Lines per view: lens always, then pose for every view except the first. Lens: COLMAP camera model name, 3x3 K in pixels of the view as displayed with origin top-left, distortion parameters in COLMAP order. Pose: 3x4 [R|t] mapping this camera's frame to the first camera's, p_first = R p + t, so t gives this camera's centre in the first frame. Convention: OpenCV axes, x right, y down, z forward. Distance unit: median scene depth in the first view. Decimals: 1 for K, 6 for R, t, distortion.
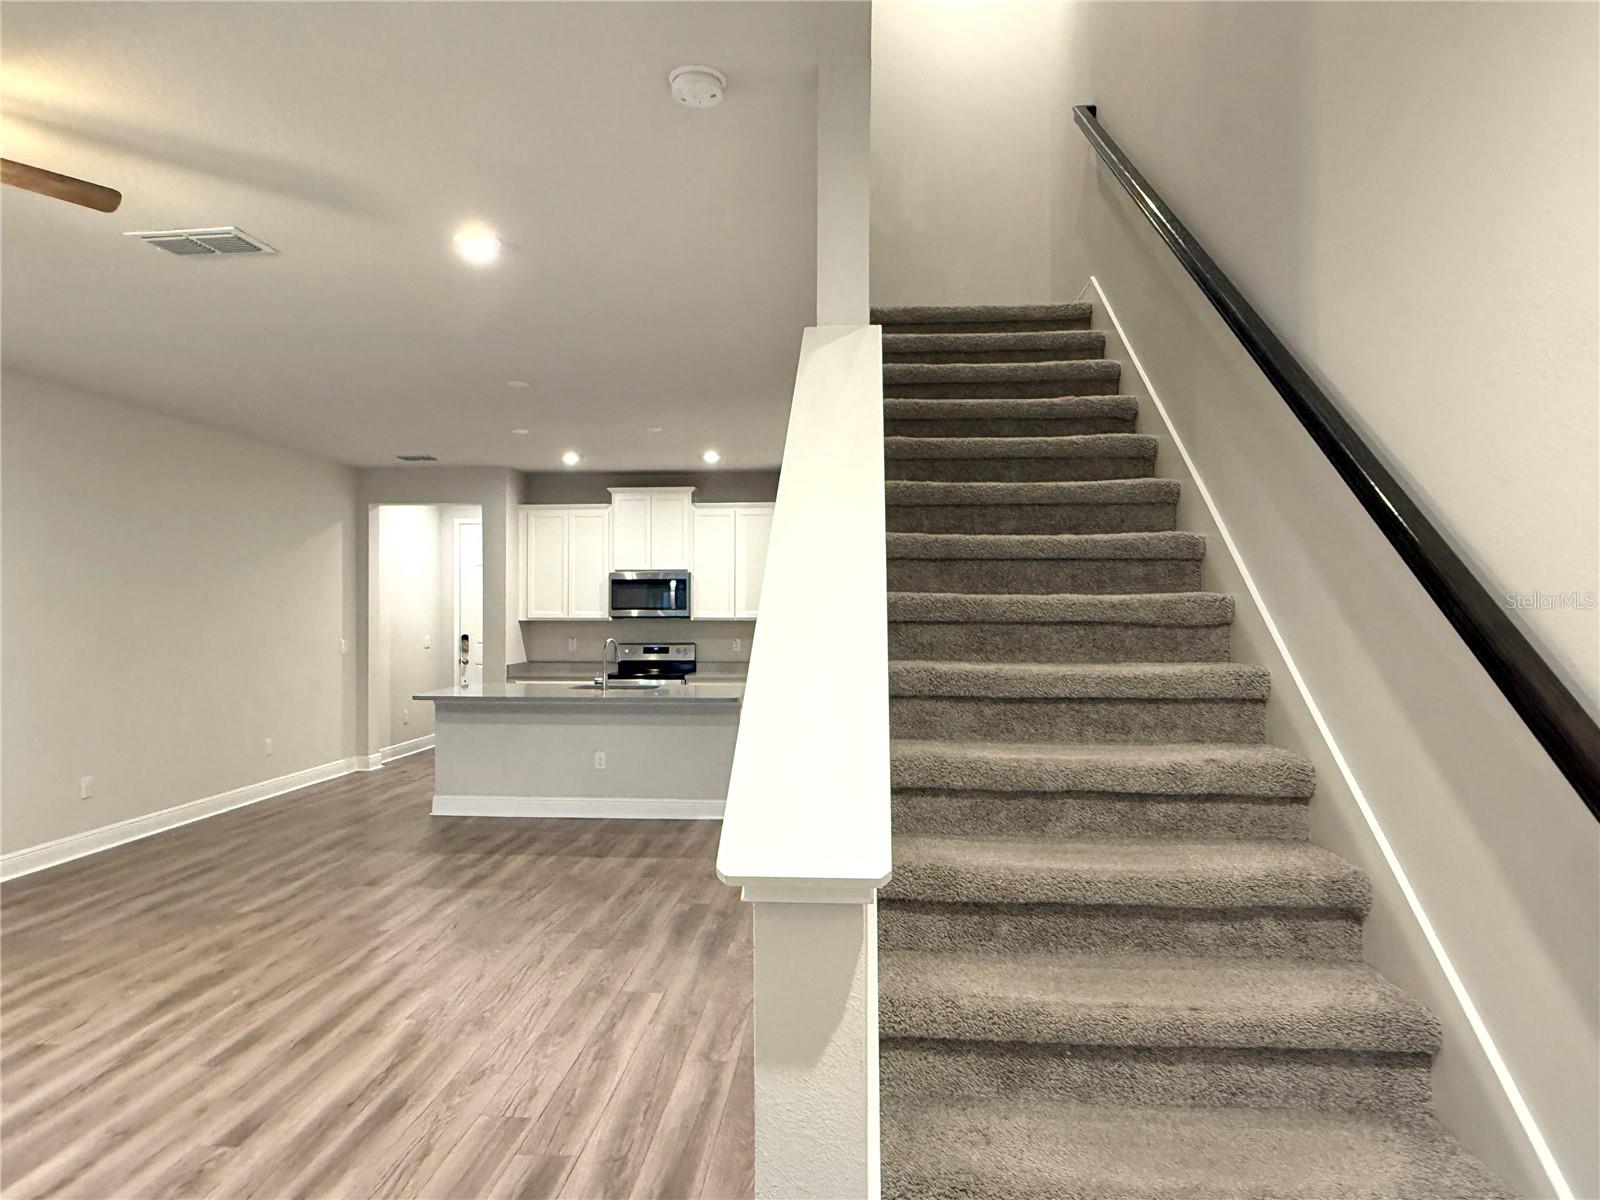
lens RADIAL K [[1030.1, 0, 795.3], [0, 1030.1, 601.9], [0, 0, 1]] dist [0.003689, -0.004537]
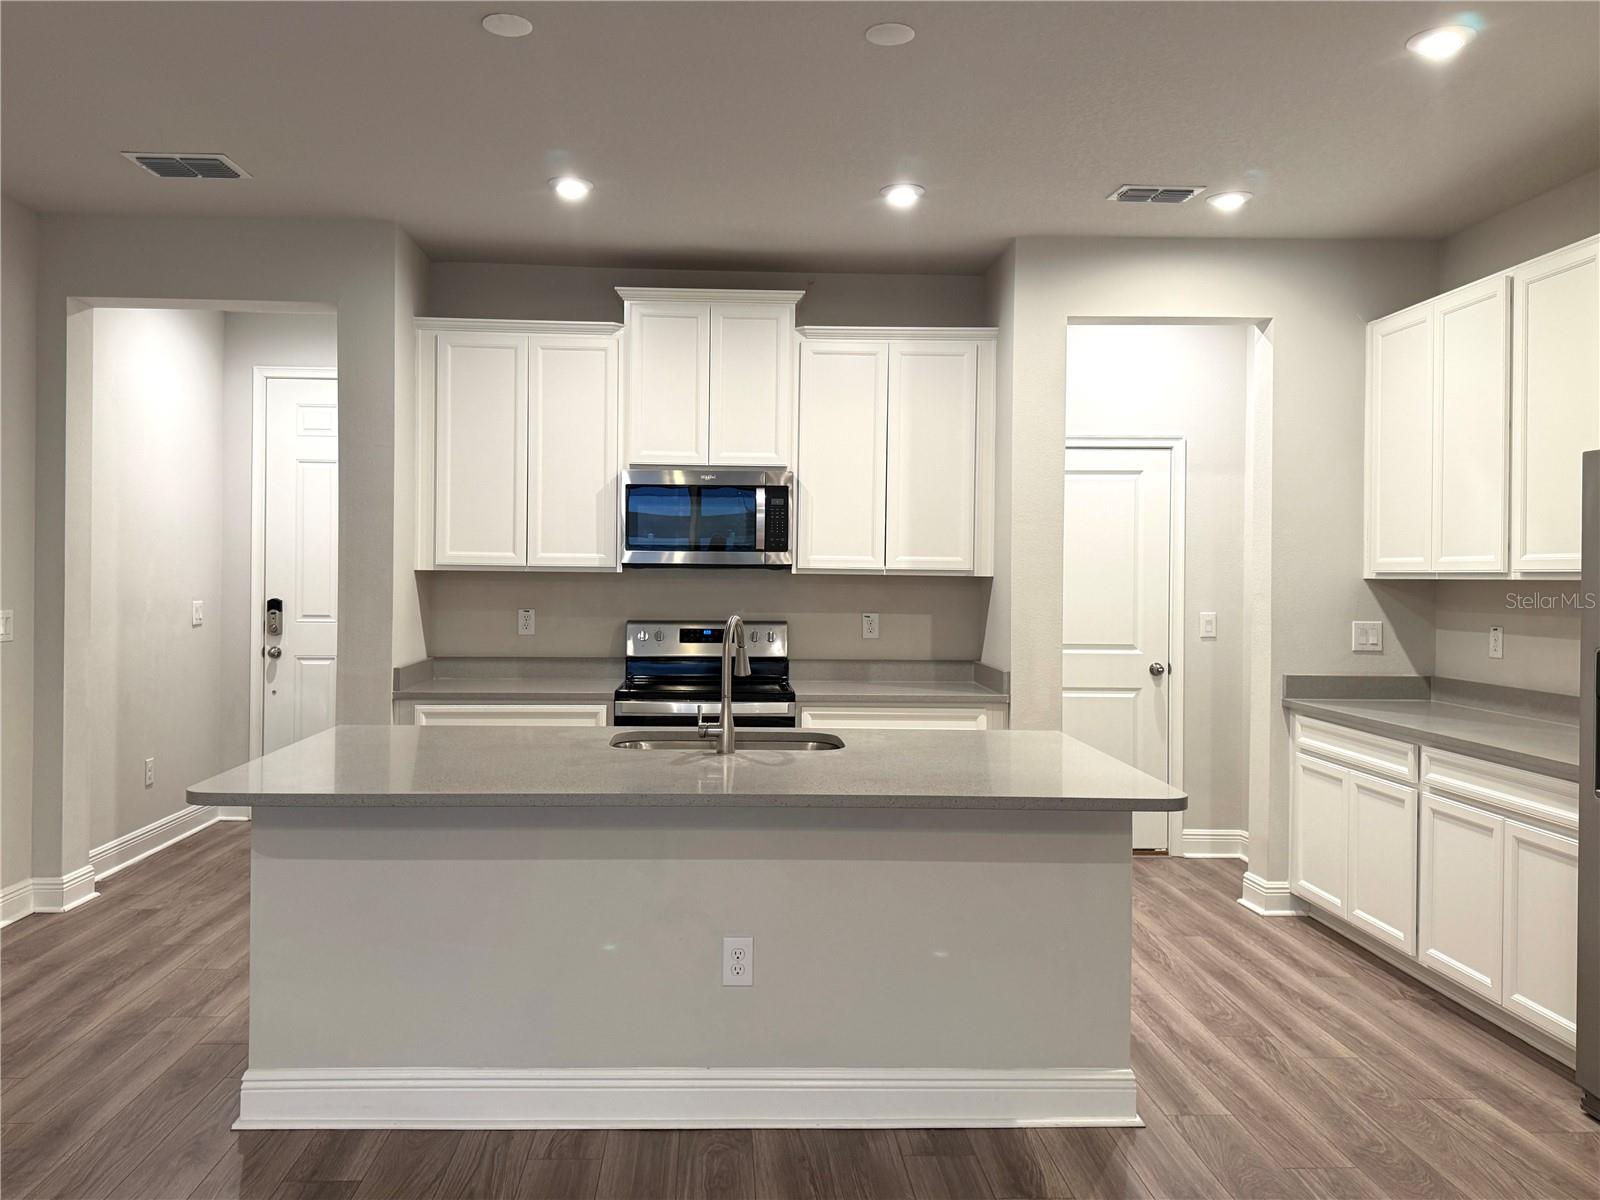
lens RADIAL K [[1229.1, 0, 760.6], [0, 1229.1, 565.5], [0, 0, 1]] dist [0.056305, -0.062418]
pose [[0.994569, 0.012369, 0.103345, -0.225252], [-0.012630, 0.999918, 0.001869, 0.017278], [-0.103313, -0.003164, 0.994644, 0.571915]]
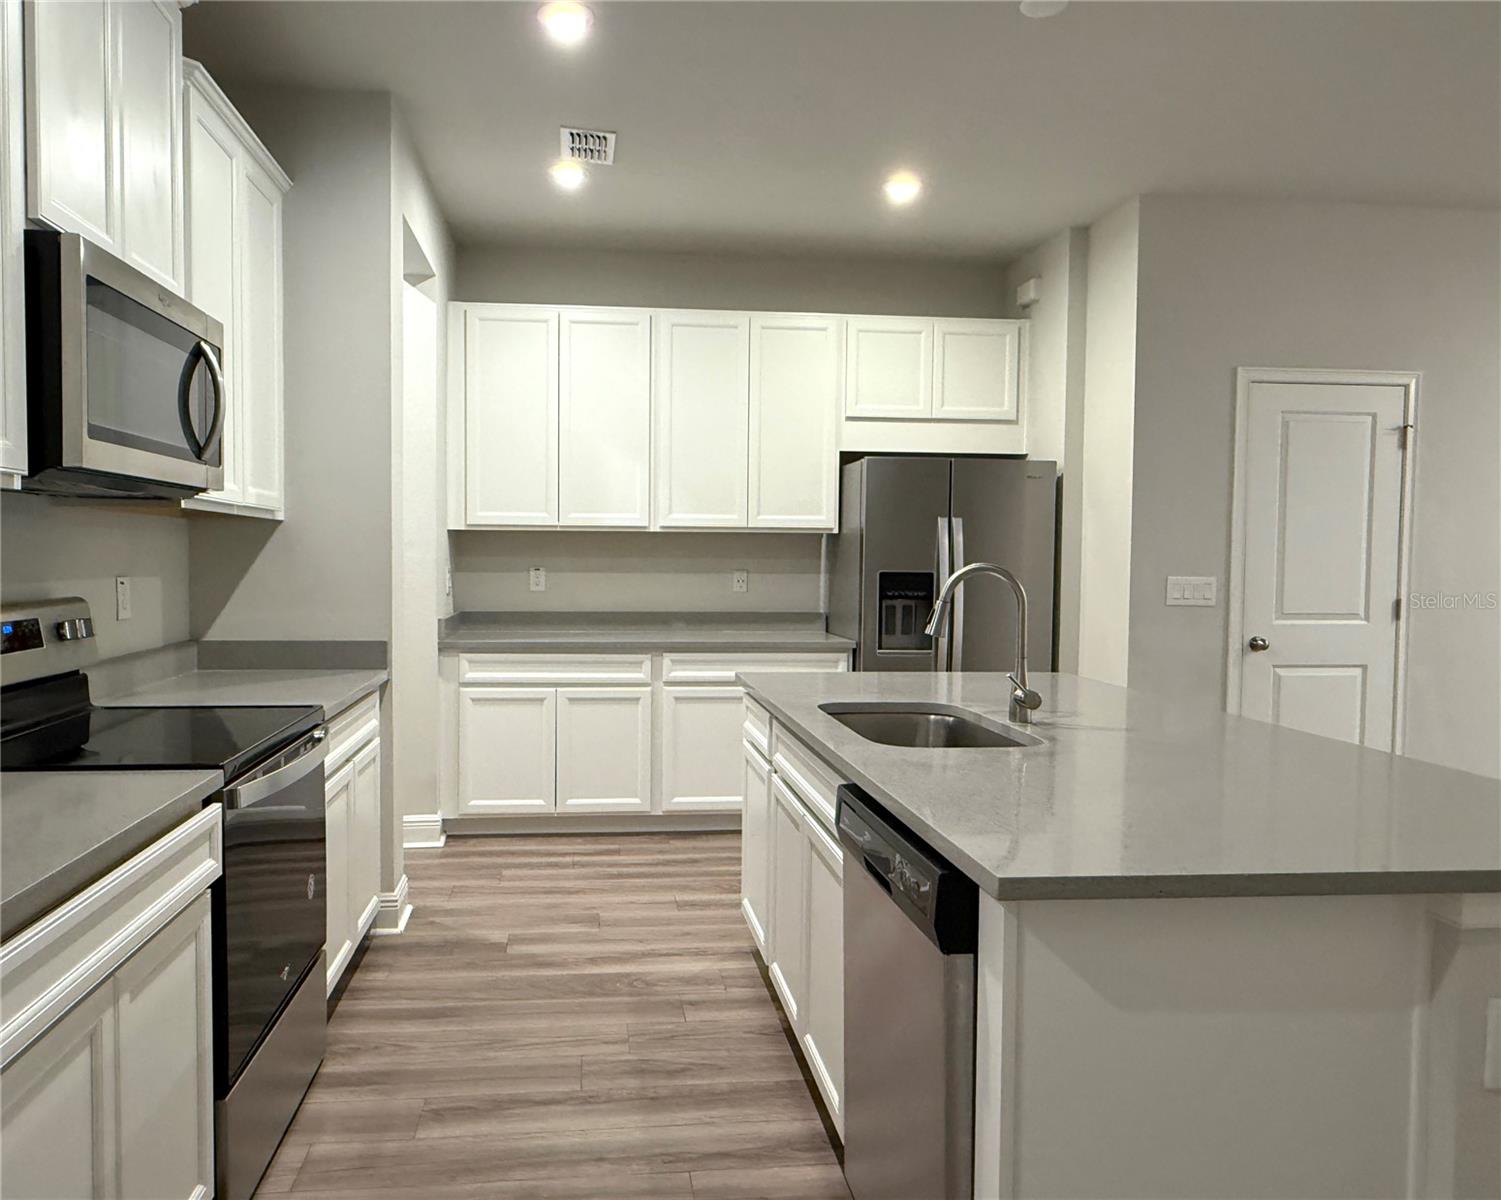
lens RADIAL K [[1058.0, 0, 694.2], [0, 1058.0, 599.0], [0, 0, 1]] dist [0.005244, -0.008209]
pose [[-0.171373, -0.043026, 0.984266, -0.507108], [-0.018038, 0.999015, 0.040531, 0.035993], [-0.985041, -0.010808, -0.171981, 1.191254]]
